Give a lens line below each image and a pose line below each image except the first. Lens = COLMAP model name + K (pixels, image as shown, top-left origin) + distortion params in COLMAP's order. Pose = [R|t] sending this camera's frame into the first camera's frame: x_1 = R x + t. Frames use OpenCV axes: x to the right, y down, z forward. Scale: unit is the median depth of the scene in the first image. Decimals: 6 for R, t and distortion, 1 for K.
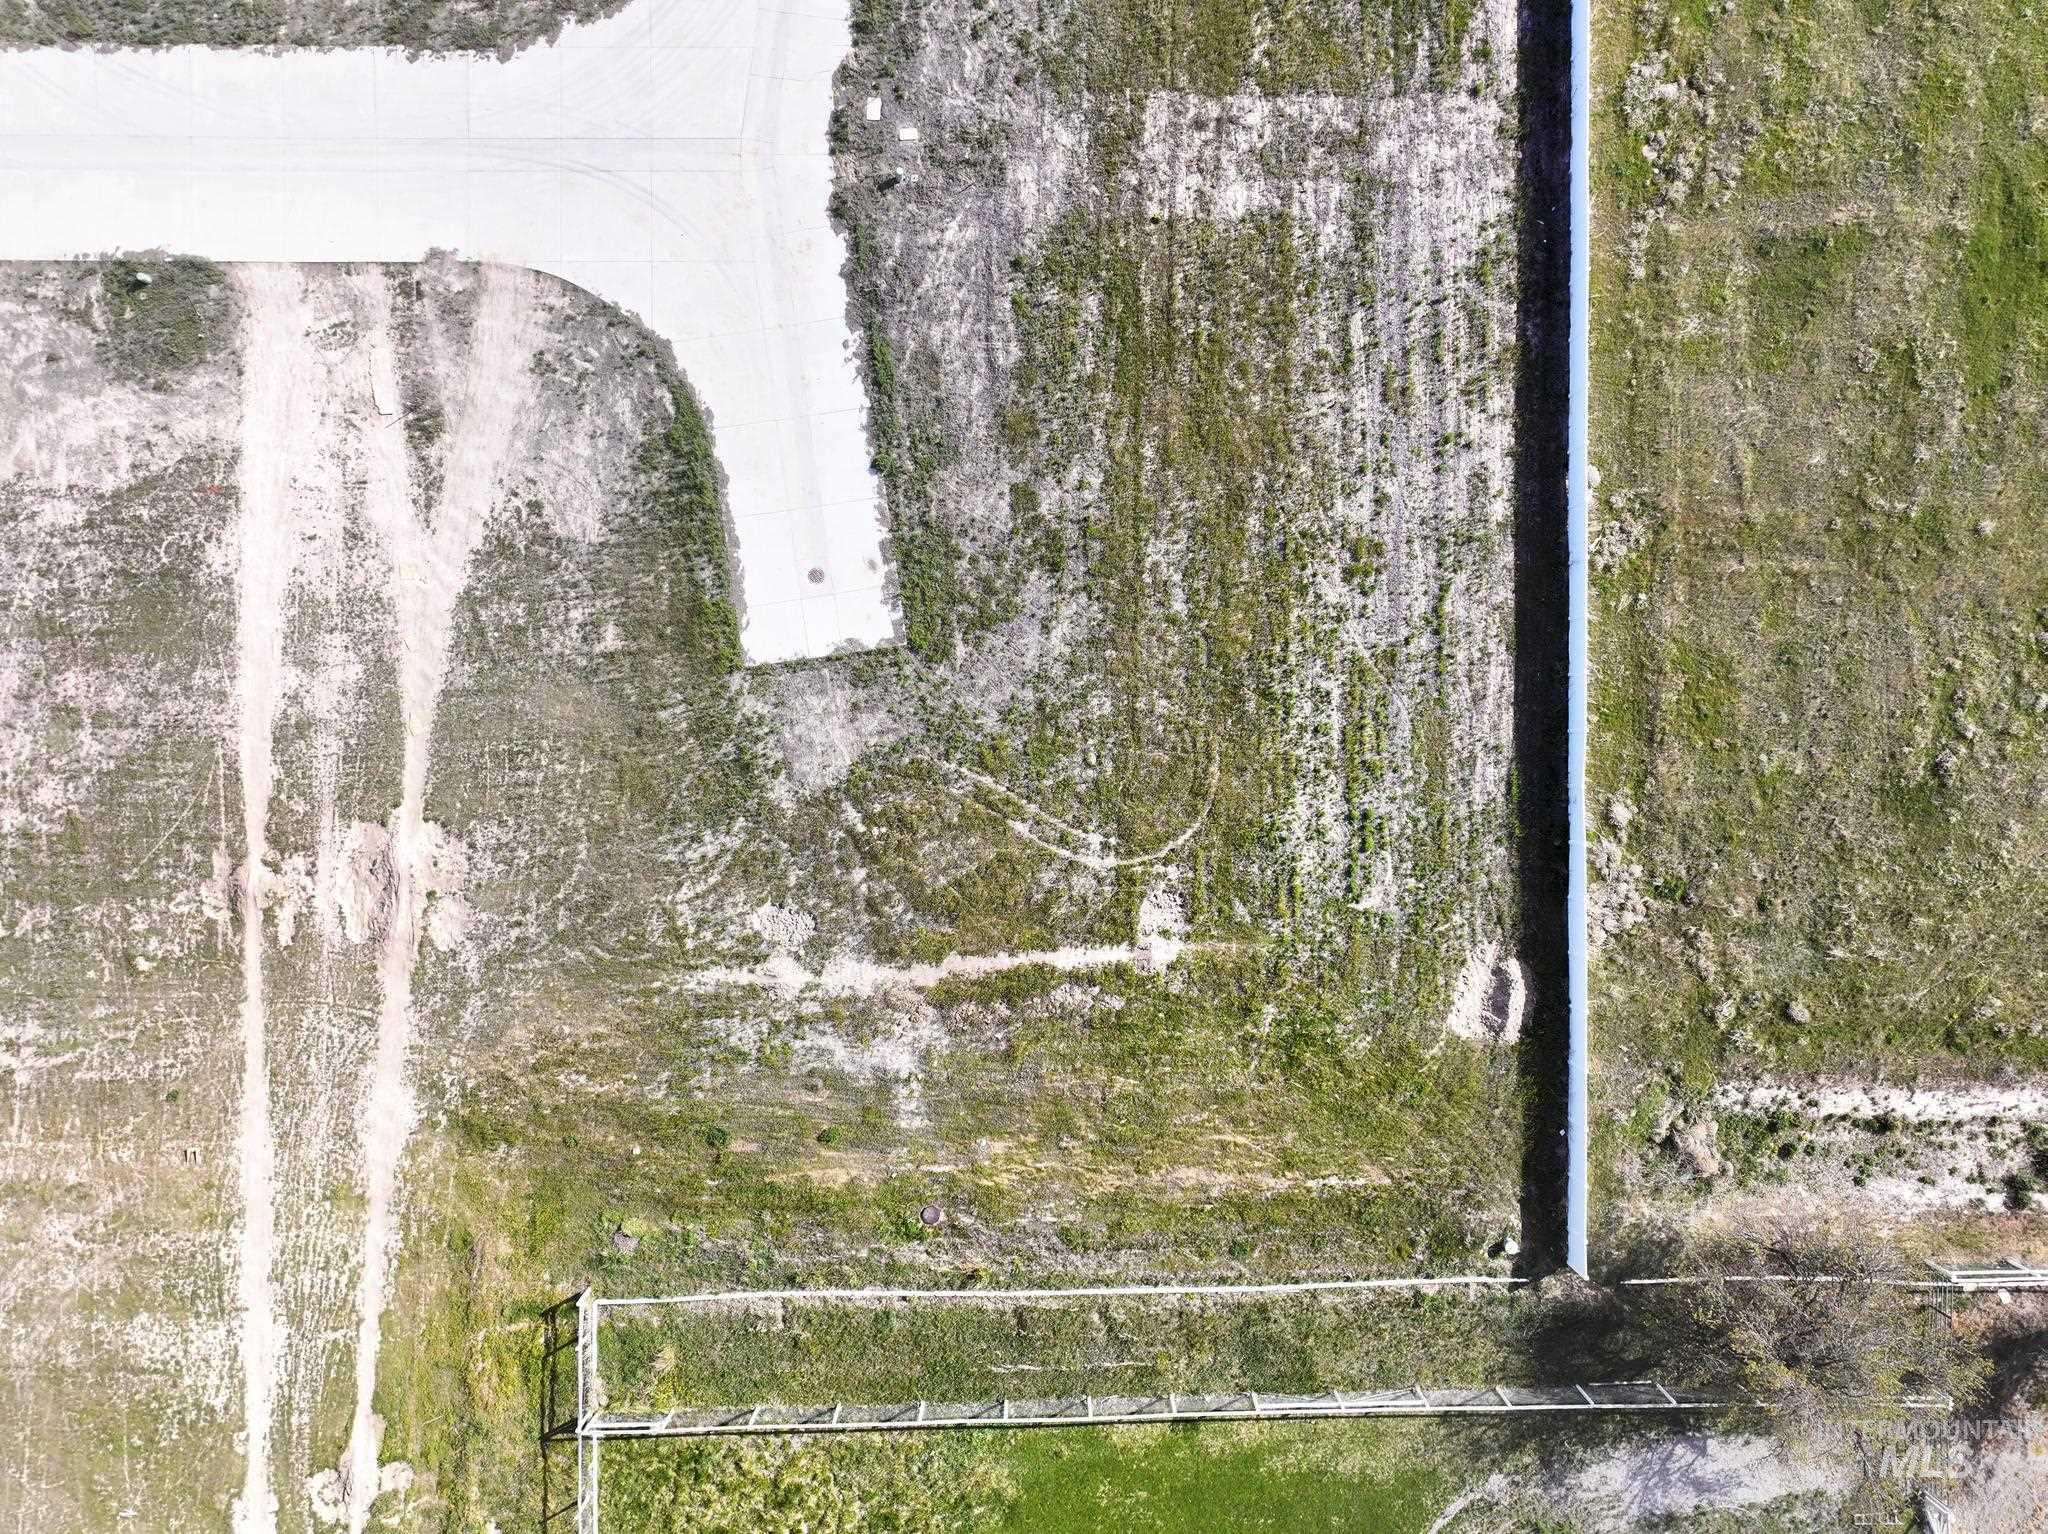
lens RADIAL K [[1437.2, 0, 1030.3], [0, 1437.2, 865.2], [0, 0, 1]] dist [0.003995, 0.009423]
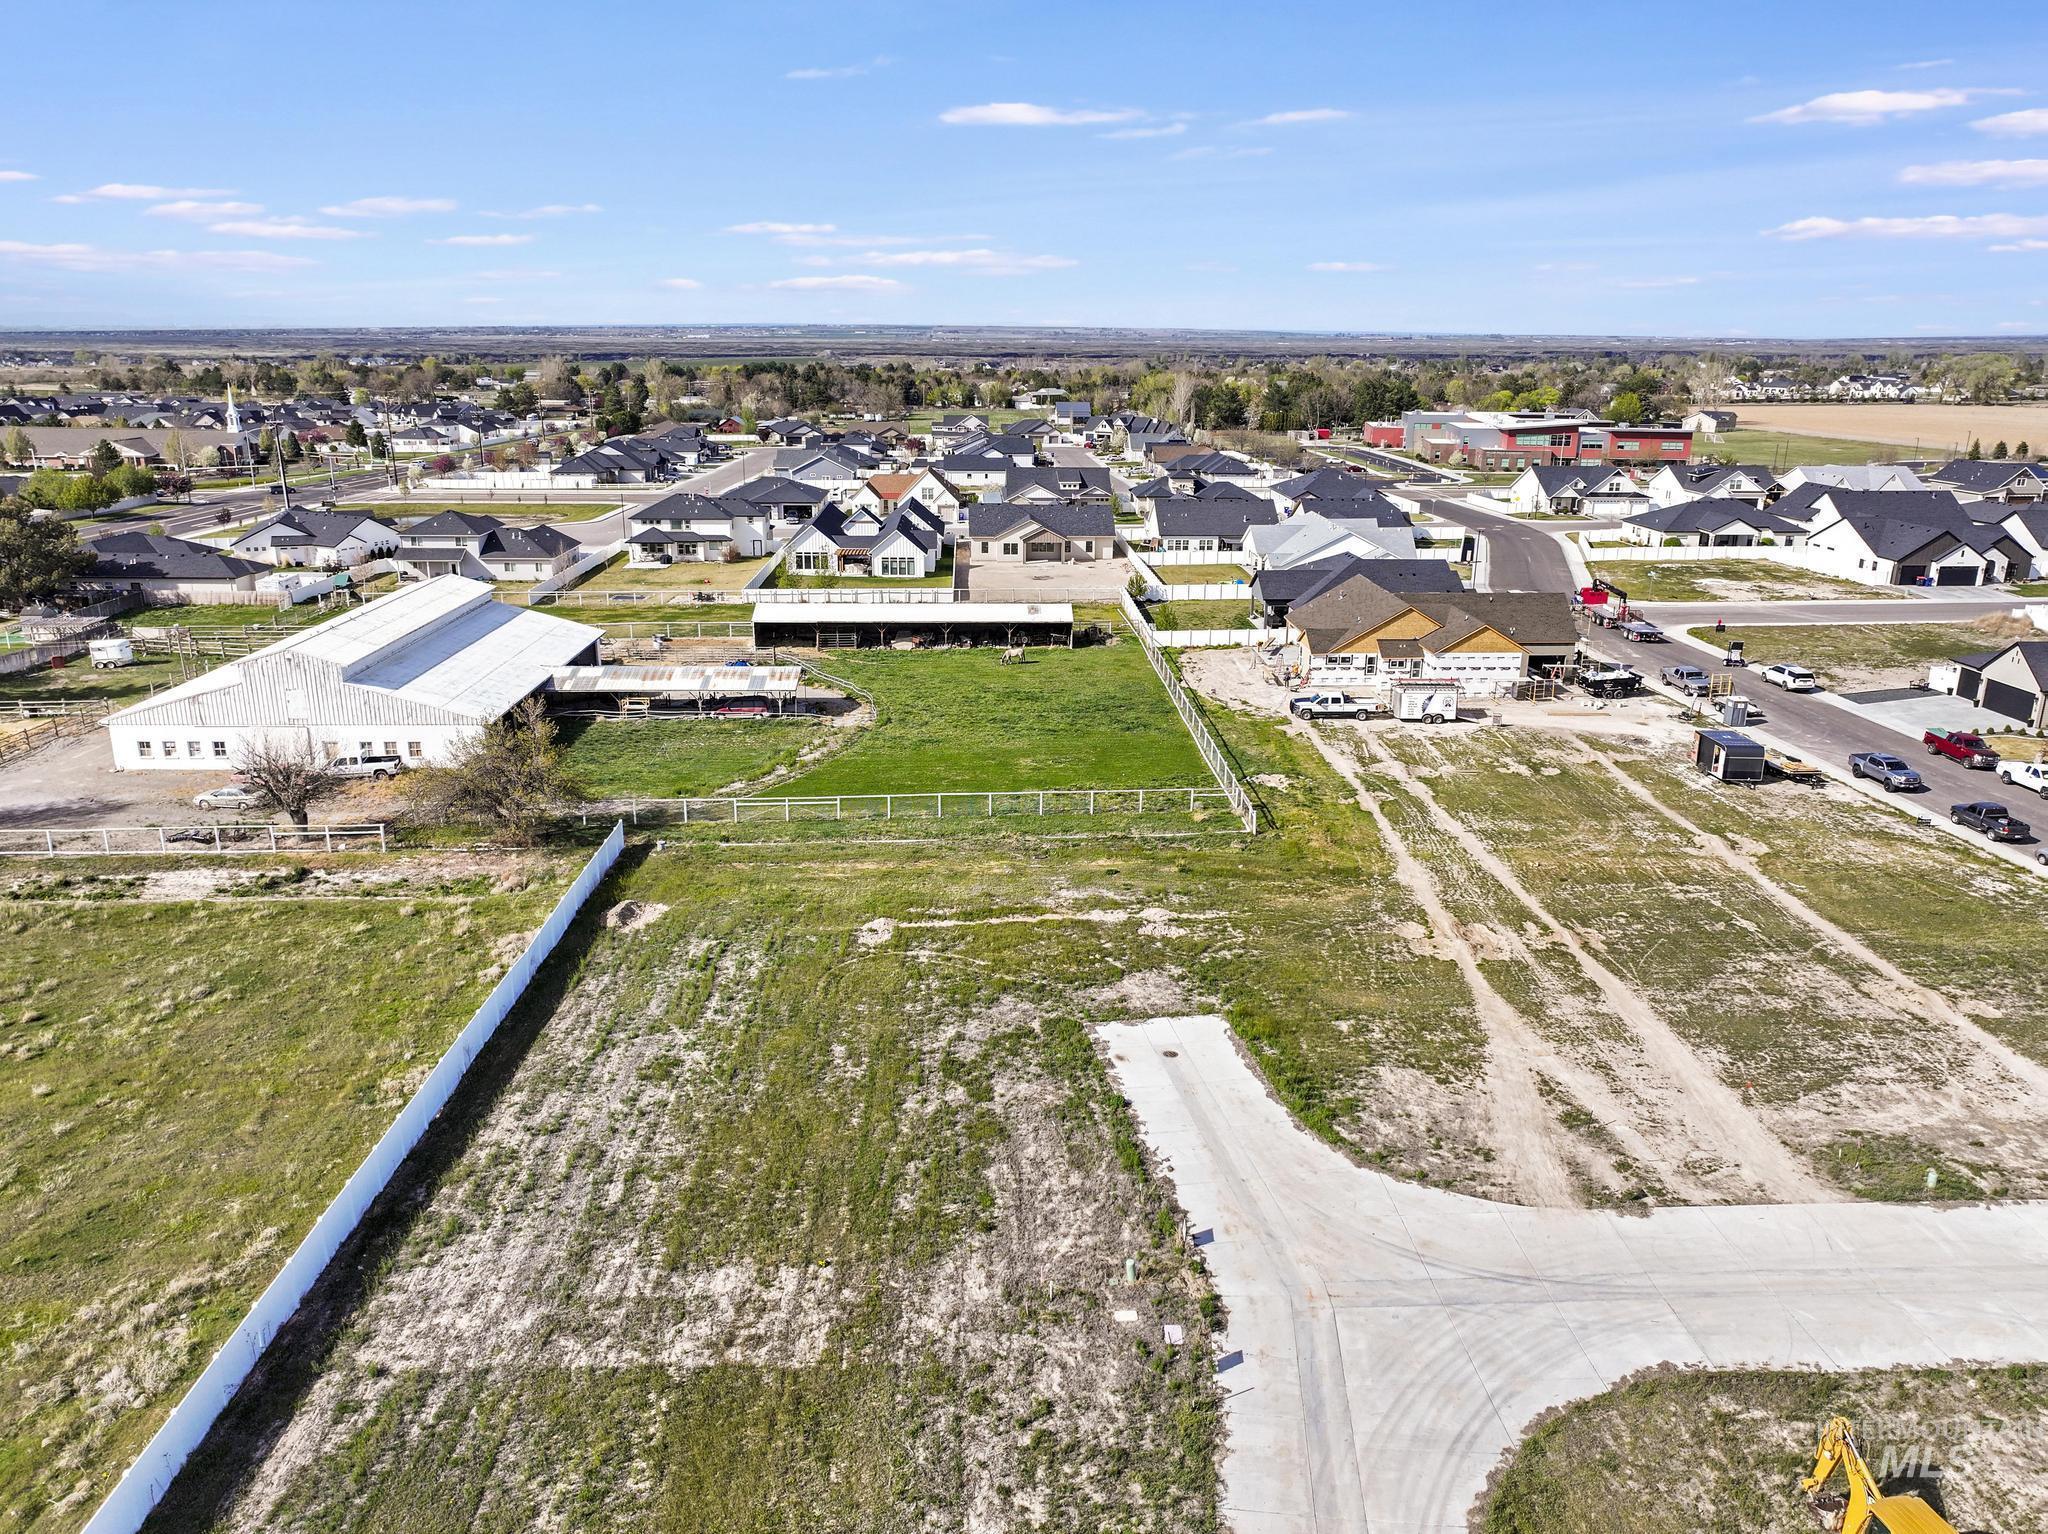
lens RADIAL K [[1418.3, 0, 1024.0], [0, 1418.3, 767.0], [0, 0, 1]] dist [0.000179, 0.008365]
pose [[-0.999434, 0.000384, -0.033646, -0.001768], [-0.032320, -0.289177, 0.956730, -1.161995], [-0.009362, 0.957276, 0.289026, 0.481209]]
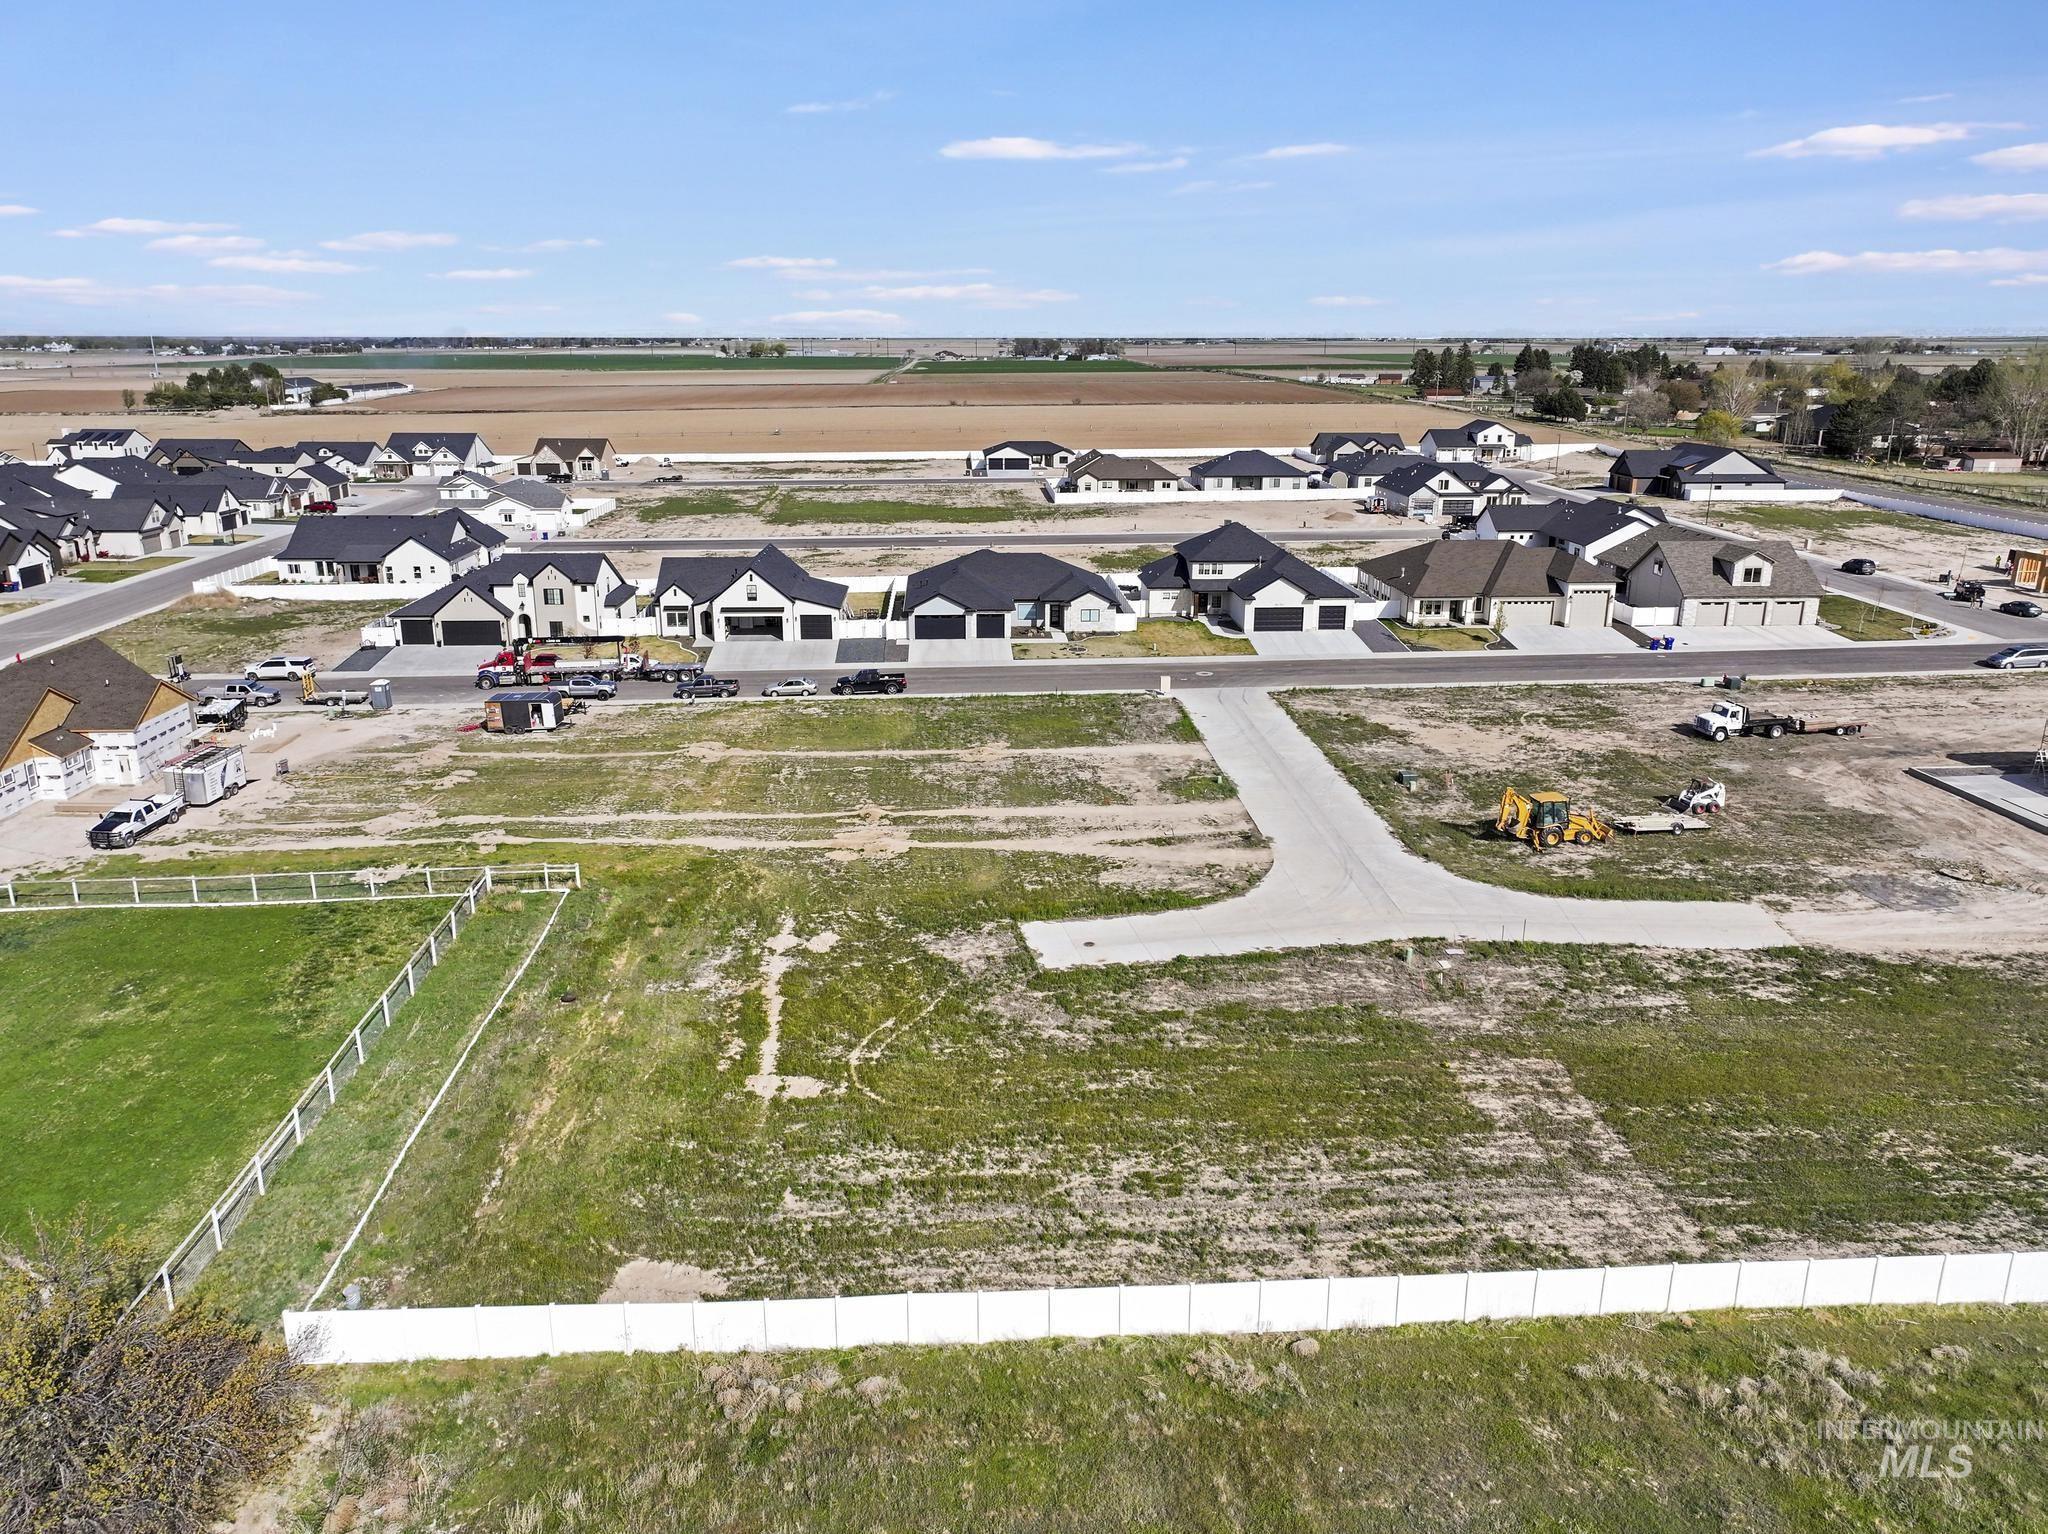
lens RADIAL K [[1434.5, 0, 1024.0], [0, 1434.5, 767.0], [0, 0, 1]] dist [0.011233, -0.005622]
pose [[0.046238, 0.281754, -0.958372, 1.048157], [-0.998928, 0.010872, -0.044998, -0.085406], [-0.002259, 0.959425, 0.281955, 0.478658]]
